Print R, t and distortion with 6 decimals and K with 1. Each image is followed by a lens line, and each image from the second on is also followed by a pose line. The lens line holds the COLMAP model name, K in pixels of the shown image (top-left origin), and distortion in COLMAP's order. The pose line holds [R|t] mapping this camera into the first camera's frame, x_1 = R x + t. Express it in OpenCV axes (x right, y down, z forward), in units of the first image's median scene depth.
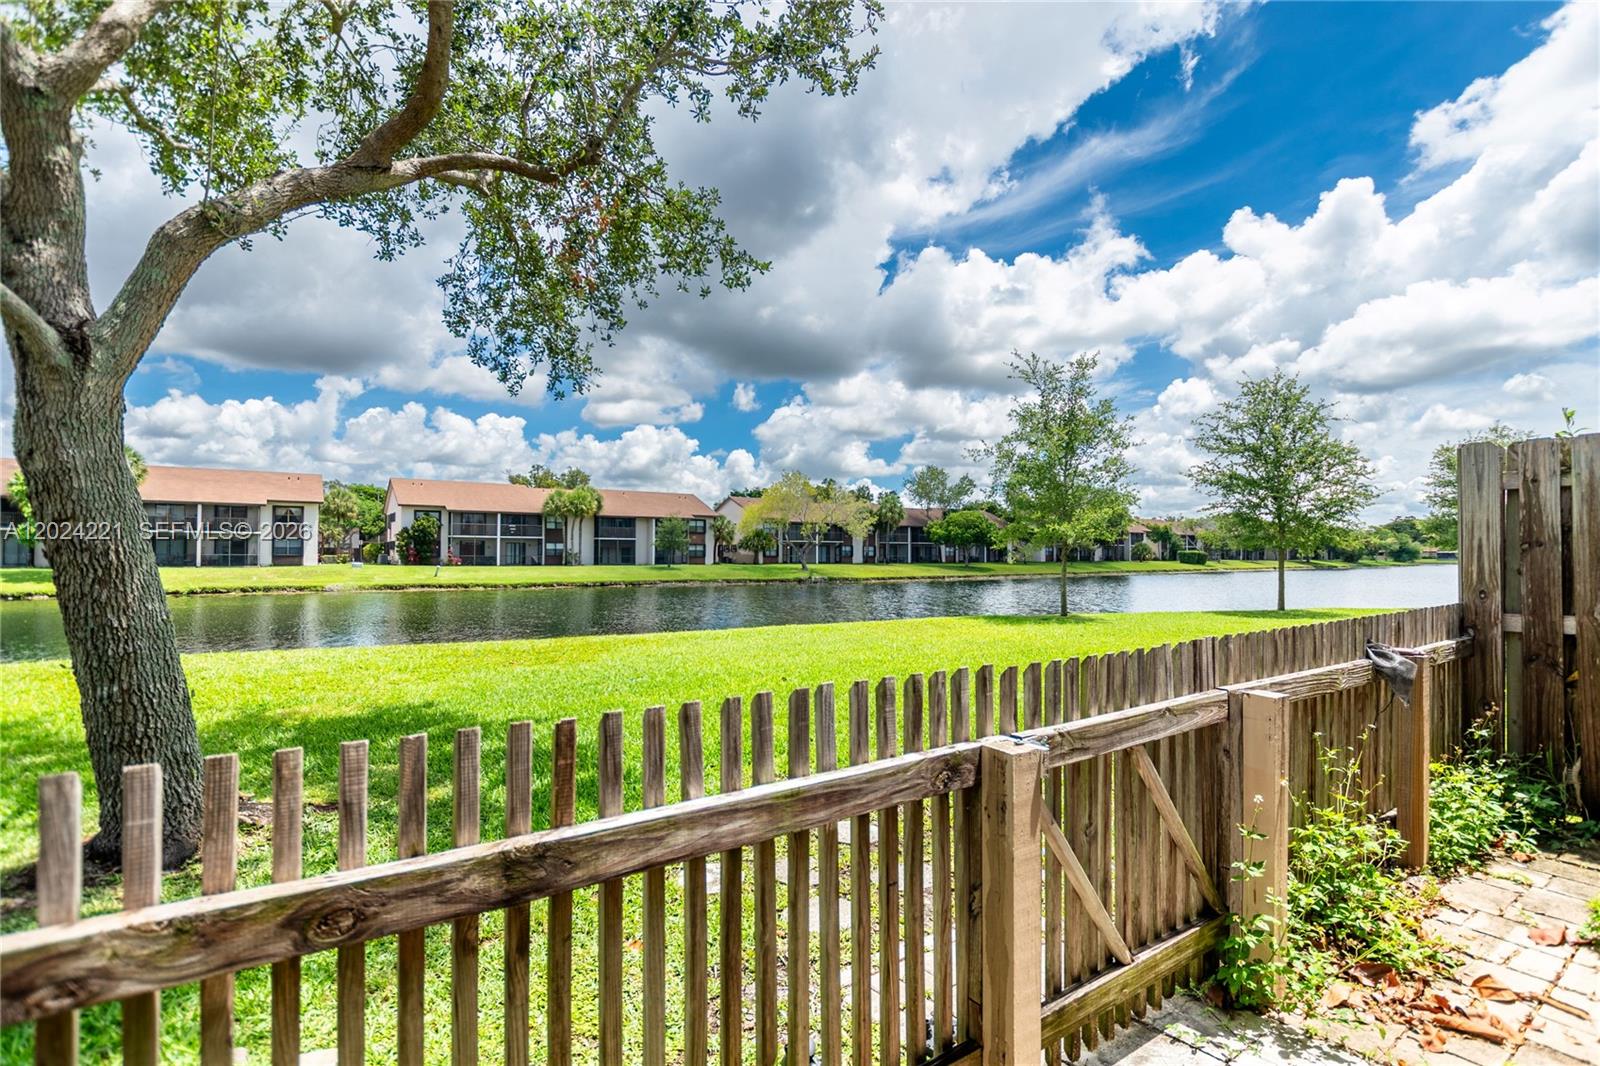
lens RADIAL K [[729.7, 0, 795.0], [0, 729.7, 543.1], [0, 0, 1]] dist [-0.017078, -0.001601]
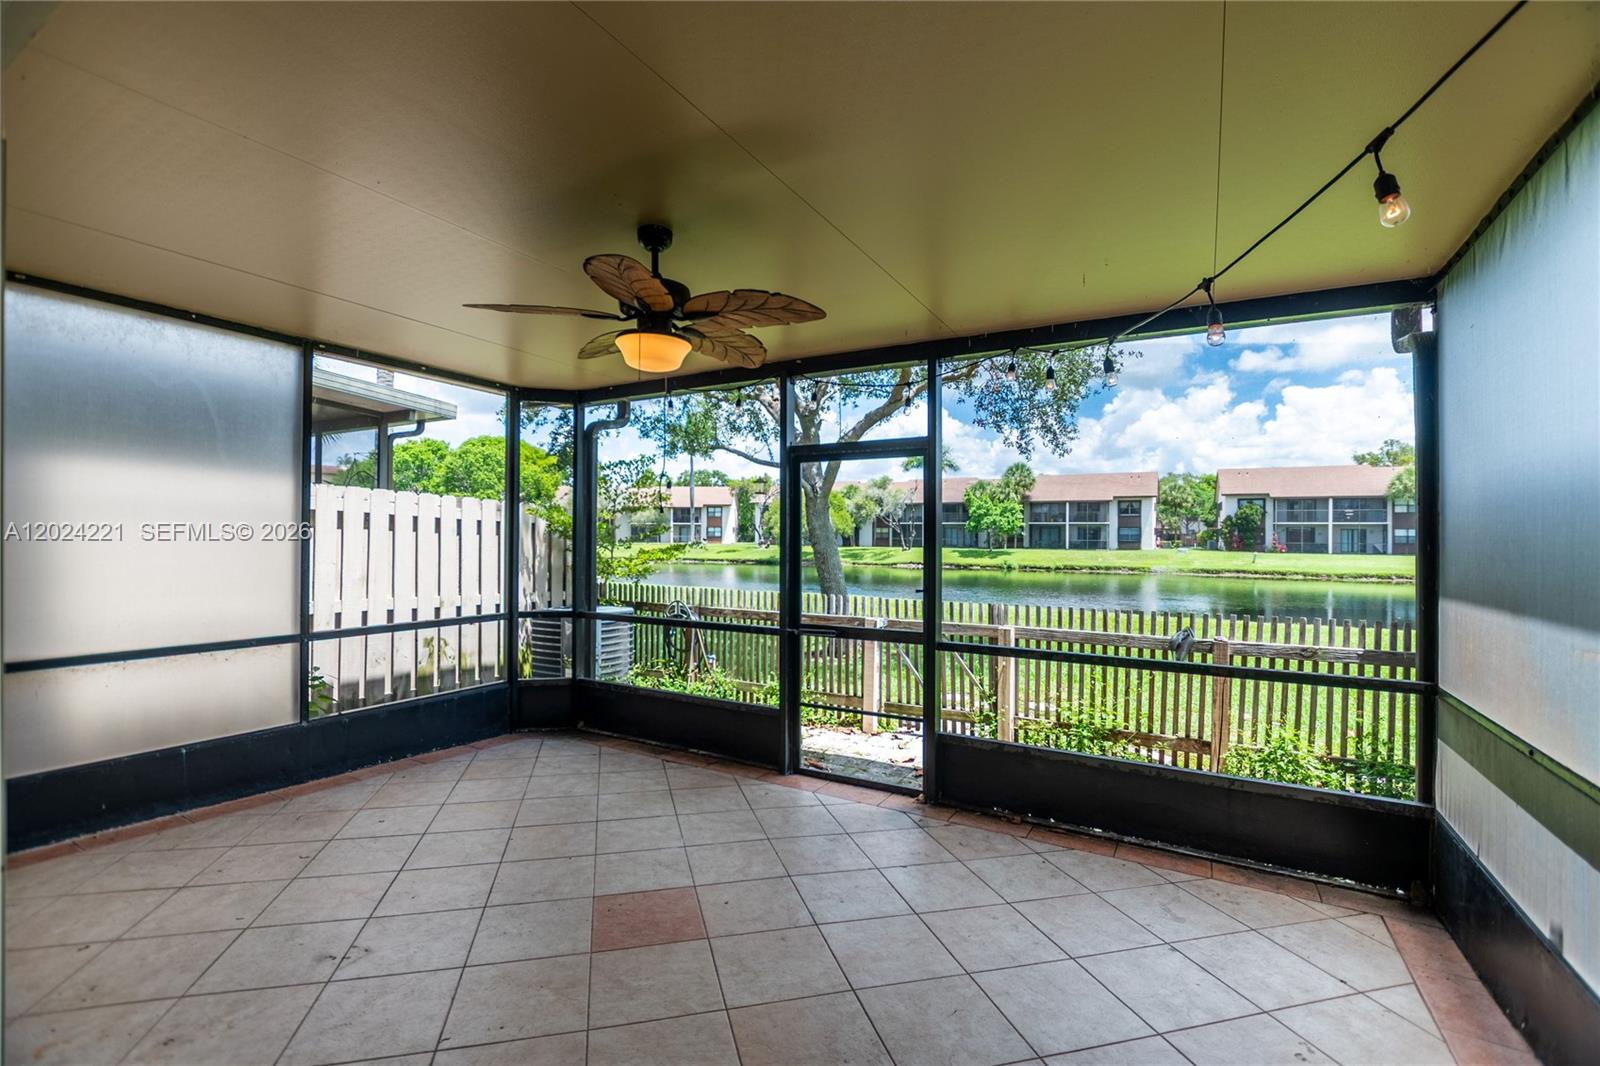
lens RADIAL K [[711.0, 0, 786.7], [0, 711.0, 533.9], [0, 0, 1]] dist [-0.020029, 0.000513]
pose [[0.435701, -0.000366, -0.900091, 0.100418], [0.009597, 0.999945, 0.004239, -0.004981], [0.900040, -0.010485, 0.435680, -0.029192]]
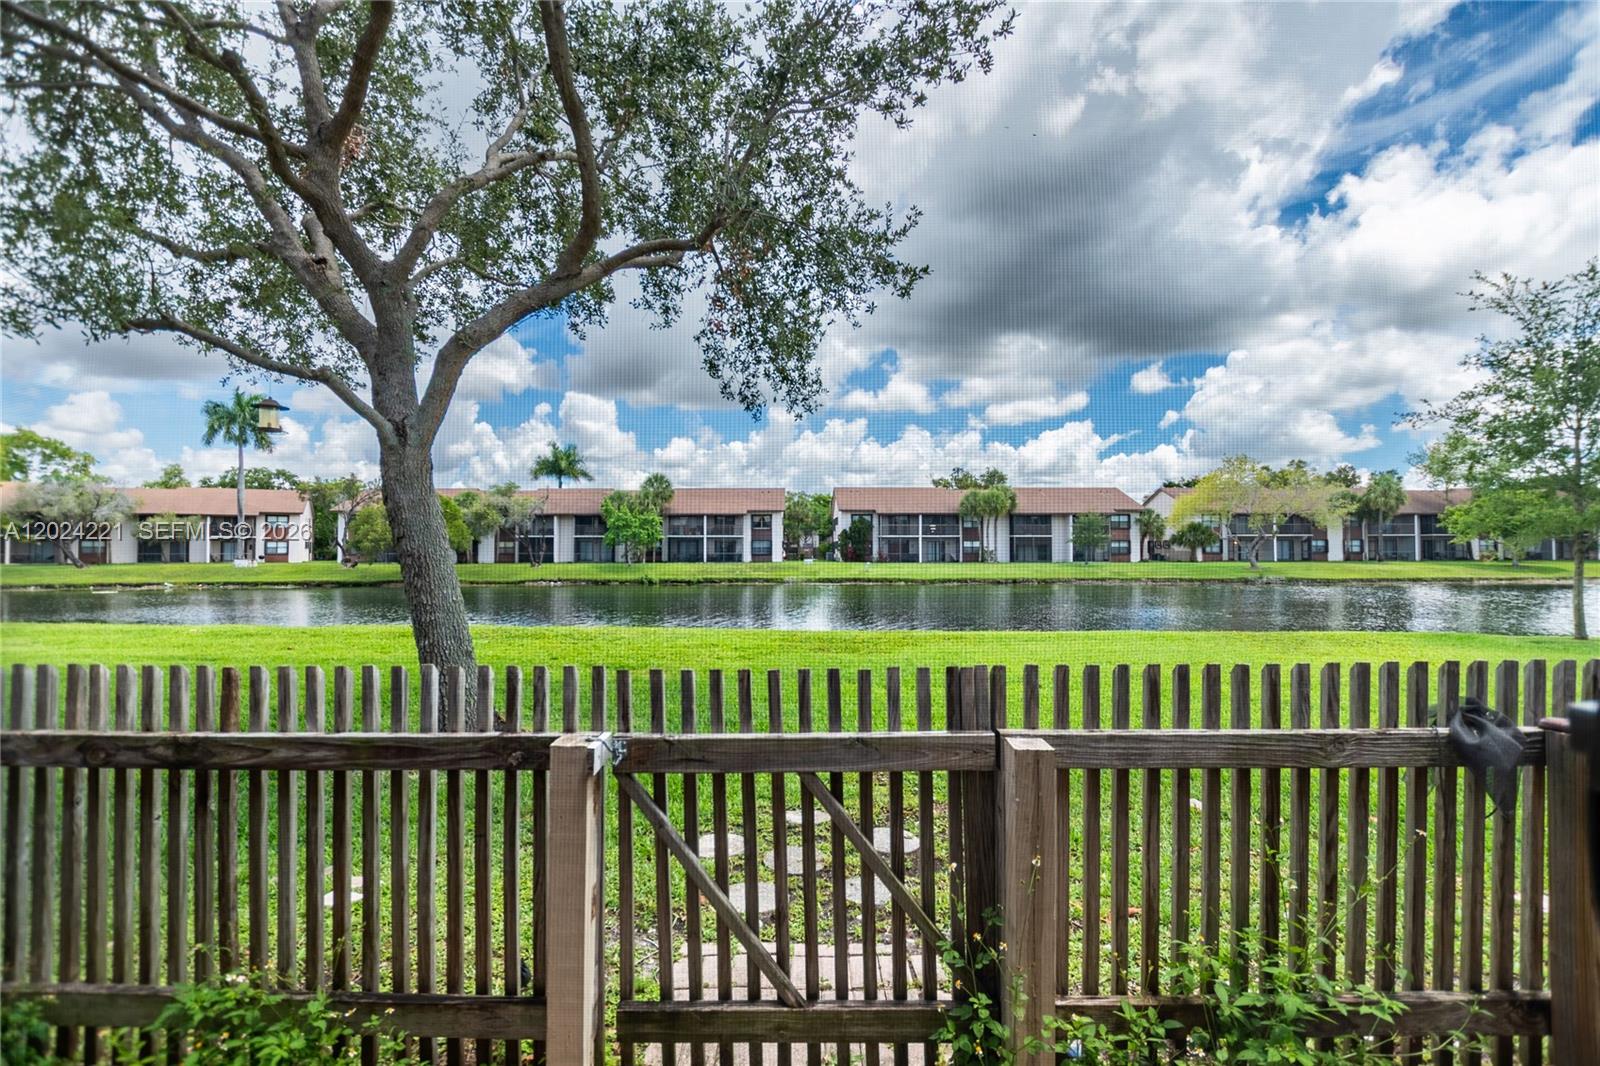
lens RADIAL K [[711.0, 0, 795.4], [0, 711.0, 540.6], [0, 0, 1]] dist [-0.020029, 0.000513]
pose [[0.827624, -0.013265, -0.561126, 0.035432], [0.013413, 0.999903, -0.003855, -0.000378], [0.561123, -0.004336, 0.827721, 0.008555]]
